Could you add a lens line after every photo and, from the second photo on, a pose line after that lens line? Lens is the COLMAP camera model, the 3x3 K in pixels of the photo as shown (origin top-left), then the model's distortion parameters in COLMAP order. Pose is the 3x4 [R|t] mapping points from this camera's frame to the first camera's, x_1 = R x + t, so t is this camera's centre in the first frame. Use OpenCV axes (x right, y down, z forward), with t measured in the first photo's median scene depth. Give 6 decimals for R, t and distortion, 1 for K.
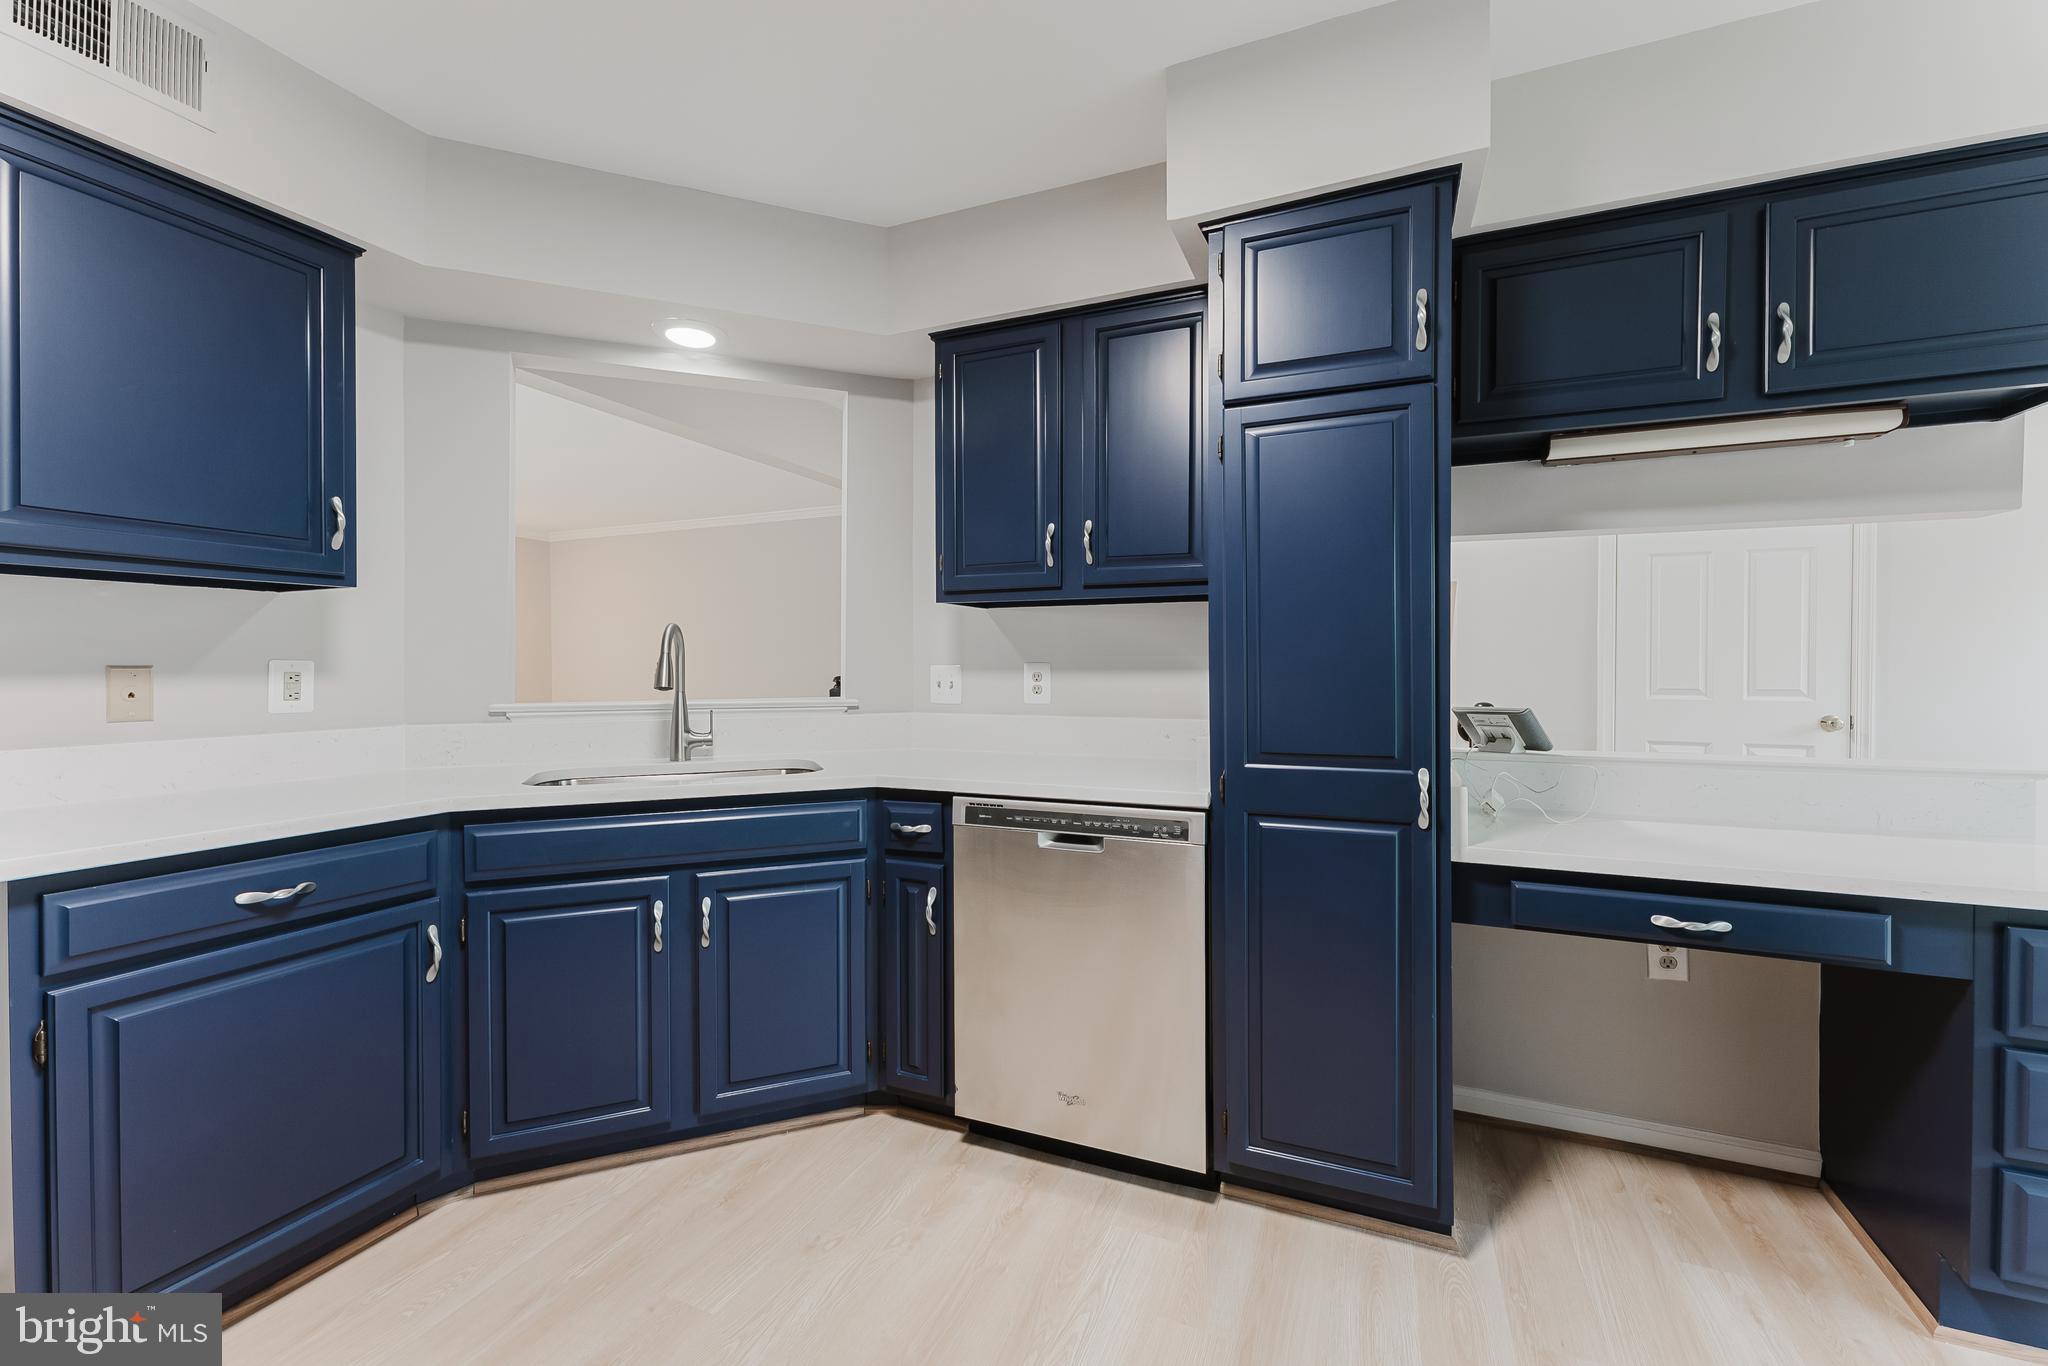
lens RADIAL K [[820.6, 0, 1027.1], [0, 820.6, 674.0], [0, 0, 1]] dist [-0.000300, -0.000238]
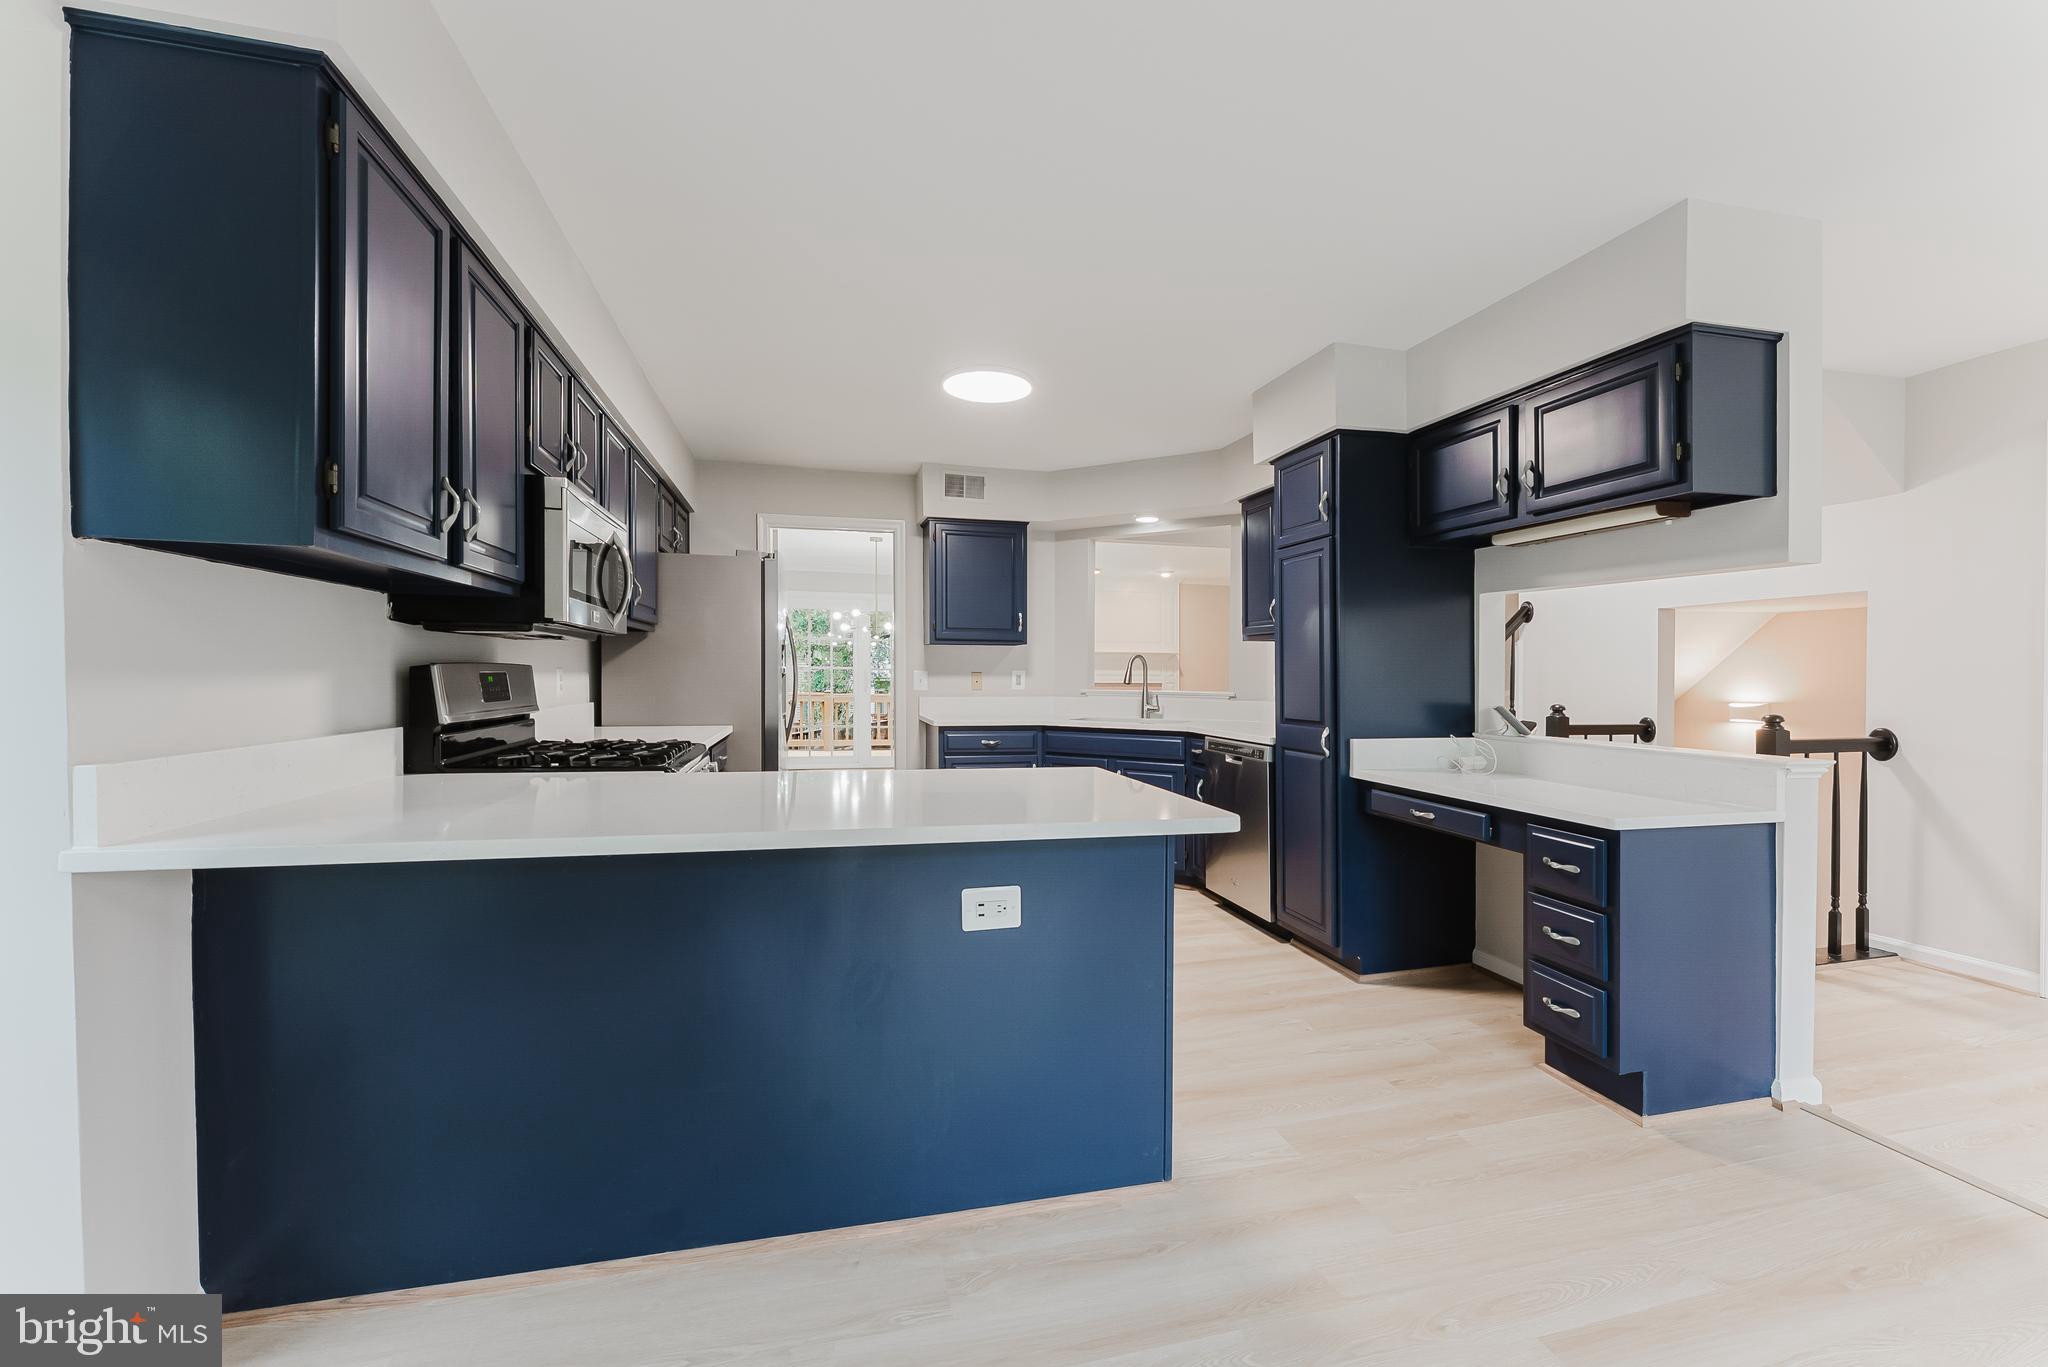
lens RADIAL K [[825.1, 0, 1026.7], [0, 825.1, 672.5], [0, 0, 1]] dist [-0.001244, -0.000422]
pose [[0.614153, 0.006318, -0.789162, 1.362660], [-0.013129, 0.999911, -0.002212, -0.004286], [0.789078, 0.011719, 0.614181, -0.702243]]
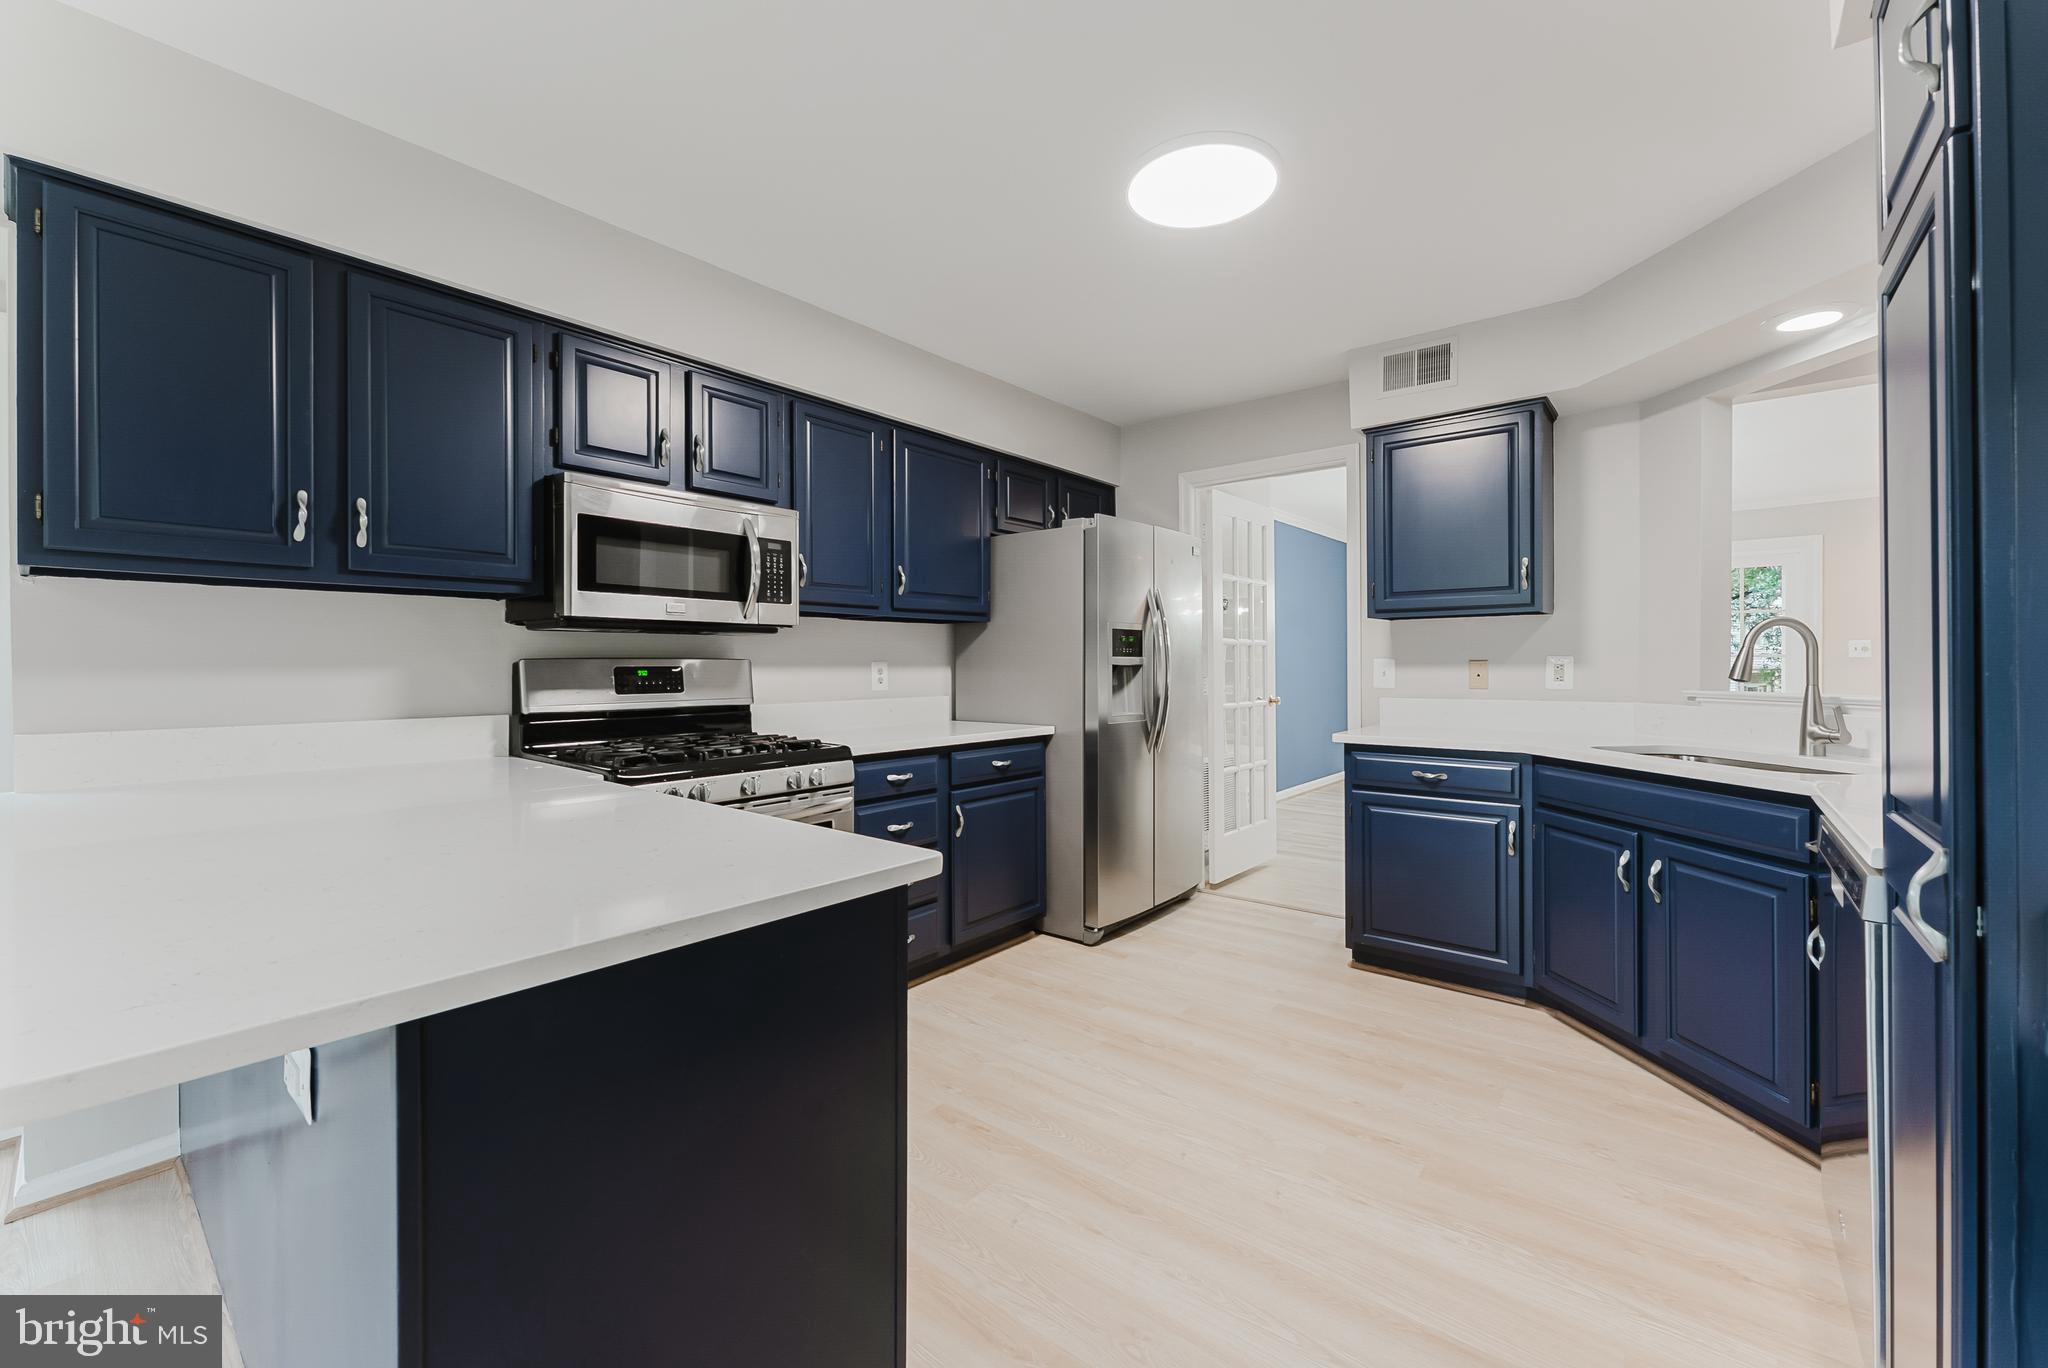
lens RADIAL K [[825.4, 0, 1028.9], [0, 825.4, 664.0], [0, 0, 1]] dist [-0.001114, -0.000300]
pose [[-0.268729, 0.003741, -0.963209, 0.981264], [-0.001269, 0.999990, 0.004238, -0.007587], [0.963215, 0.002361, -0.268722, 0.466520]]
